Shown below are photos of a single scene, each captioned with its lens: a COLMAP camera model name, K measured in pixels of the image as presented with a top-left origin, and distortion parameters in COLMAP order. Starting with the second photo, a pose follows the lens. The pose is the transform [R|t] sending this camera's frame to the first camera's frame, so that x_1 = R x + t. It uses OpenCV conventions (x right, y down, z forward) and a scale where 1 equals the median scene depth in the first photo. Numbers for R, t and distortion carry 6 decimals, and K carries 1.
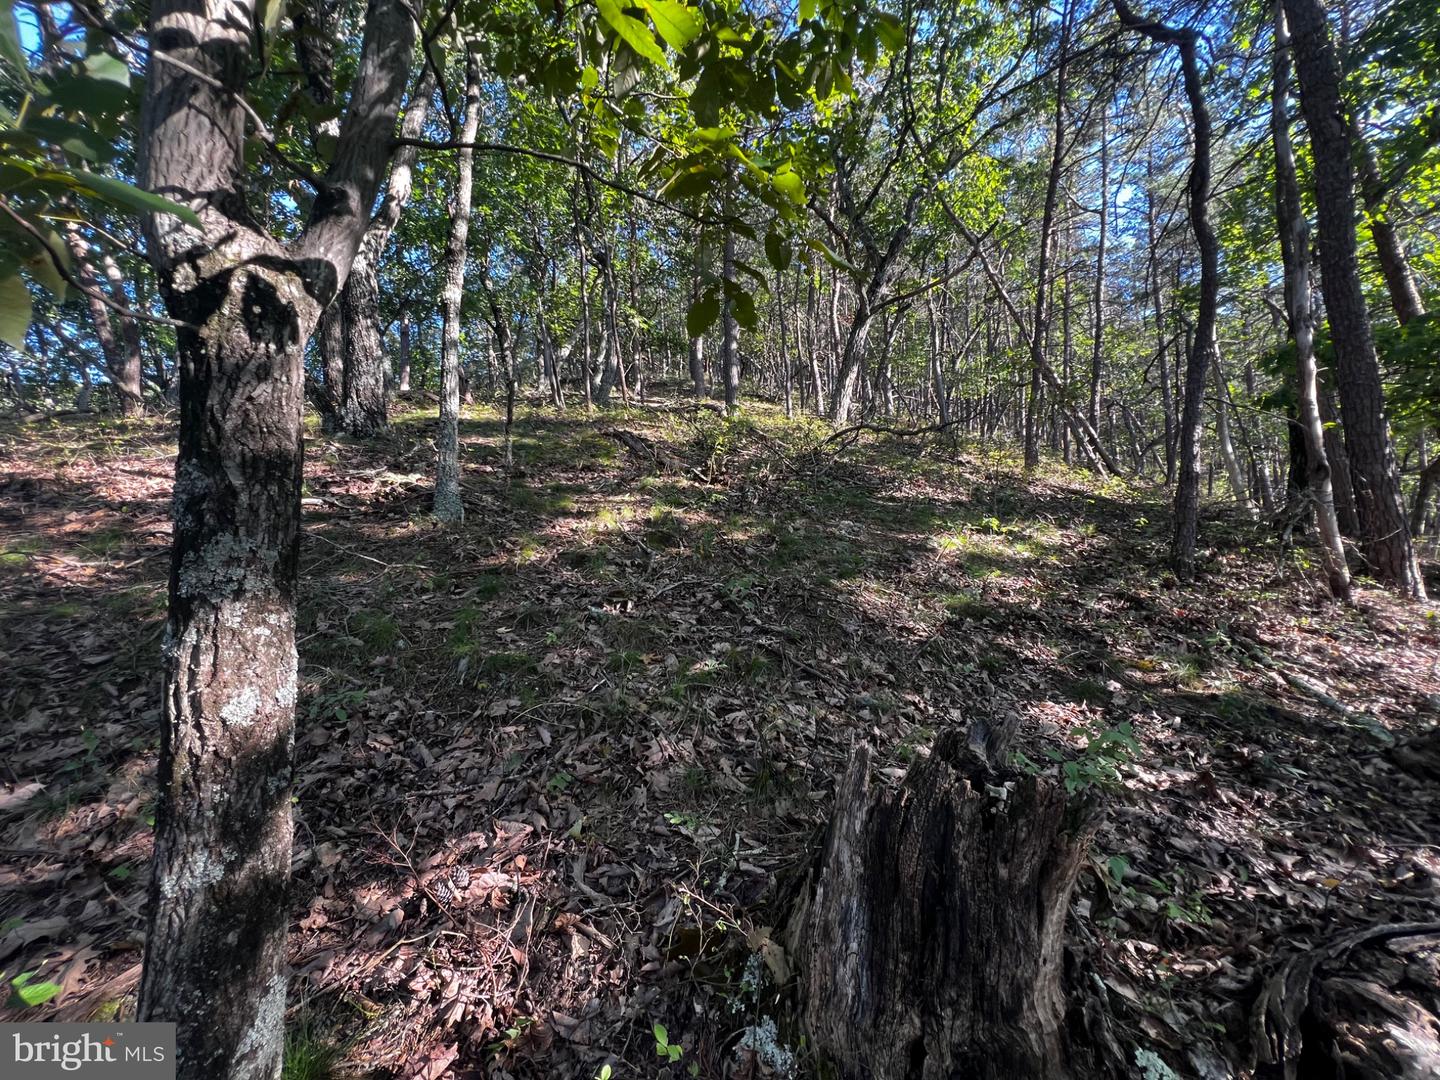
lens RADIAL K [[576.2, 0, 720.6], [0, 576.2, 538.9], [0, 0, 1]] dist [-0.003220, 0.000438]
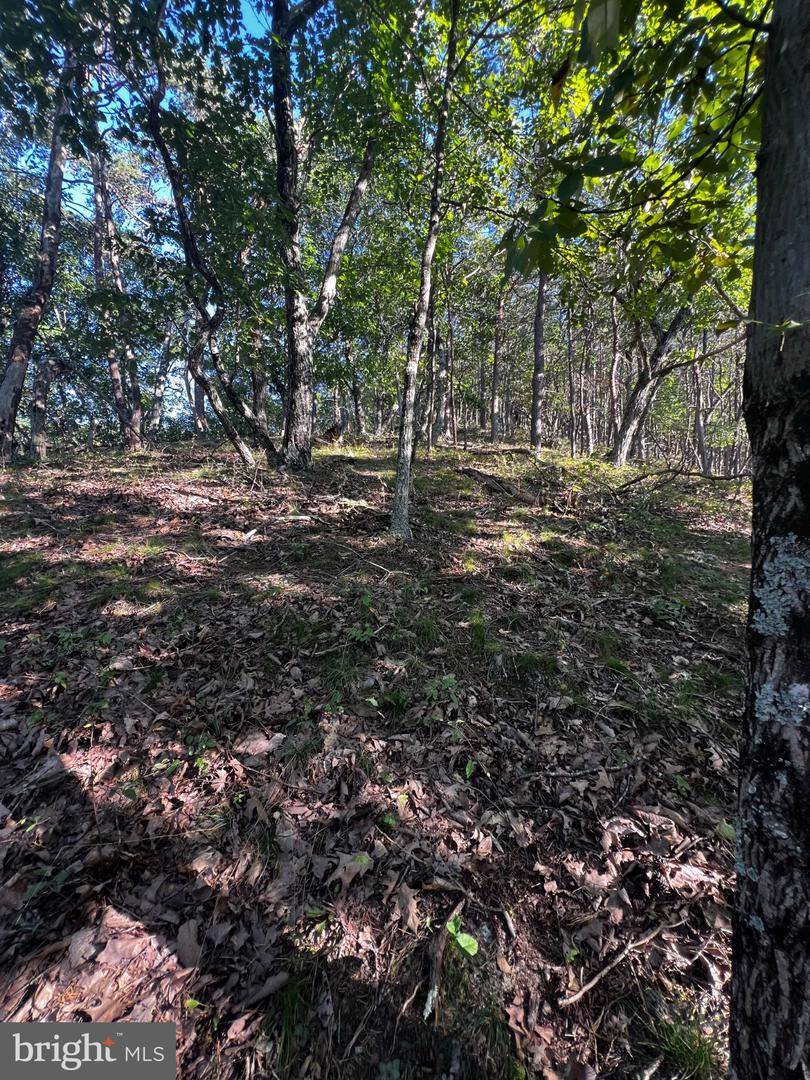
lens RADIAL K [[432.2, 0, 402.5], [0, 432.2, 540.2], [0, 0, 1]] dist [-0.003220, 0.000438]
pose [[0.986228, 0.052770, -0.156747, -0.266392], [-0.054685, 0.998472, -0.007922, -0.014081], [0.156089, 0.016385, 0.987607, 0.007984]]
